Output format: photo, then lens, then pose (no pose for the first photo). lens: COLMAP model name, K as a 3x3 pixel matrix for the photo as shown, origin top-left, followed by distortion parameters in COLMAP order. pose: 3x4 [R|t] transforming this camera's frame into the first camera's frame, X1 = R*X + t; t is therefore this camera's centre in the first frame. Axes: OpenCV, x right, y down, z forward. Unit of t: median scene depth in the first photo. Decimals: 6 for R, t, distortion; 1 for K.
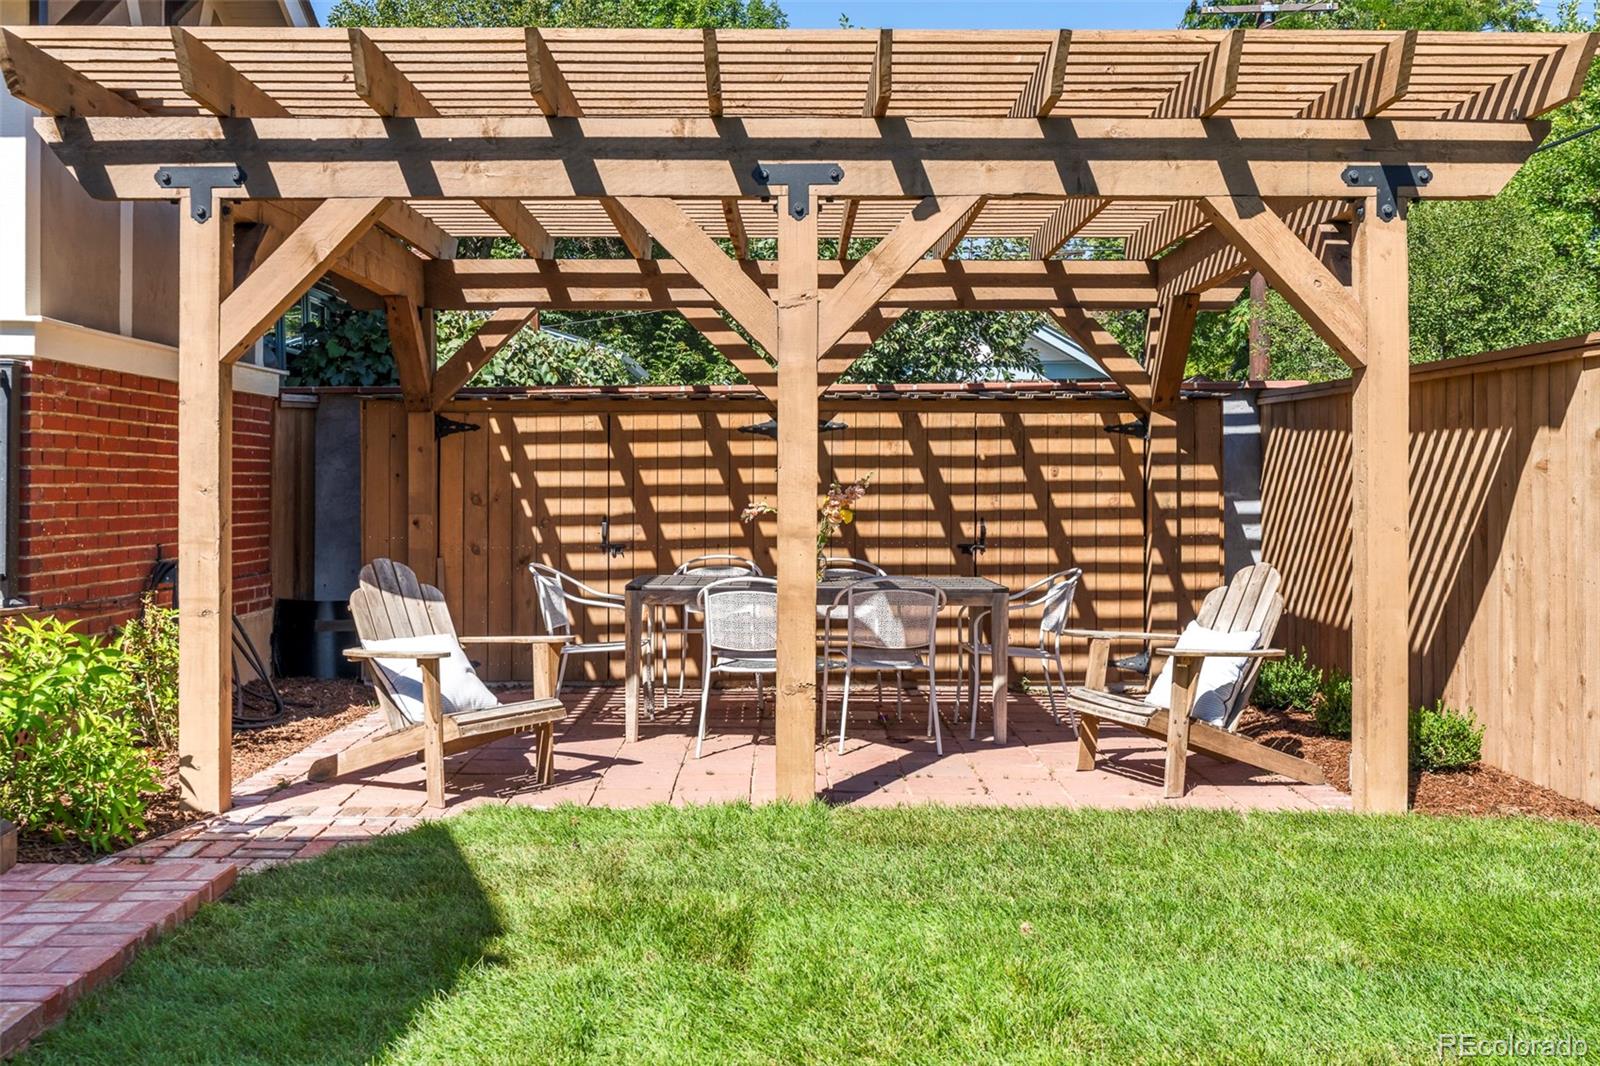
lens RADIAL K [[1595.7, 0, 804.6], [0, 1595.7, 514.8], [0, 0, 1]] dist [0.007396, 0.000000]
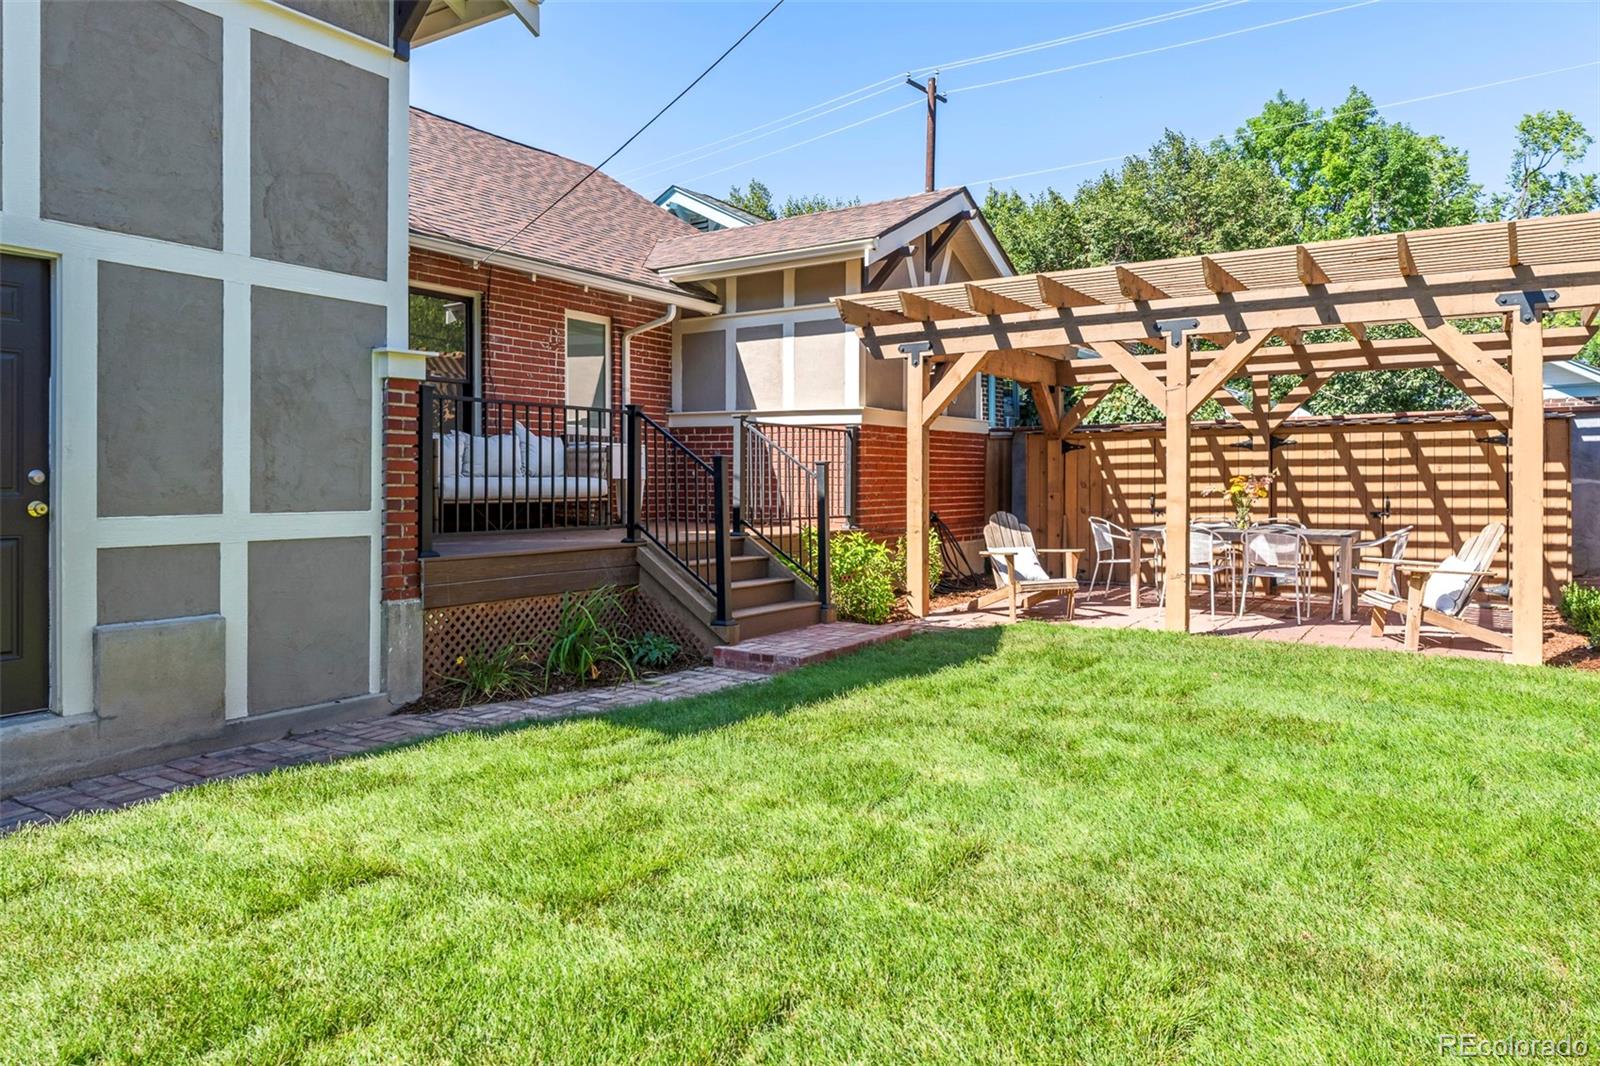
lens RADIAL K [[1100.3, 0, 799.3], [0, 1100.3, 531.1], [0, 0, 1]] dist [-0.010951, -0.002812]
pose [[0.833843, 0.022835, -0.551528, 0.310184], [-0.006380, 0.999476, 0.031737, 0.008064], [0.551964, -0.022945, 0.833552, -0.372470]]
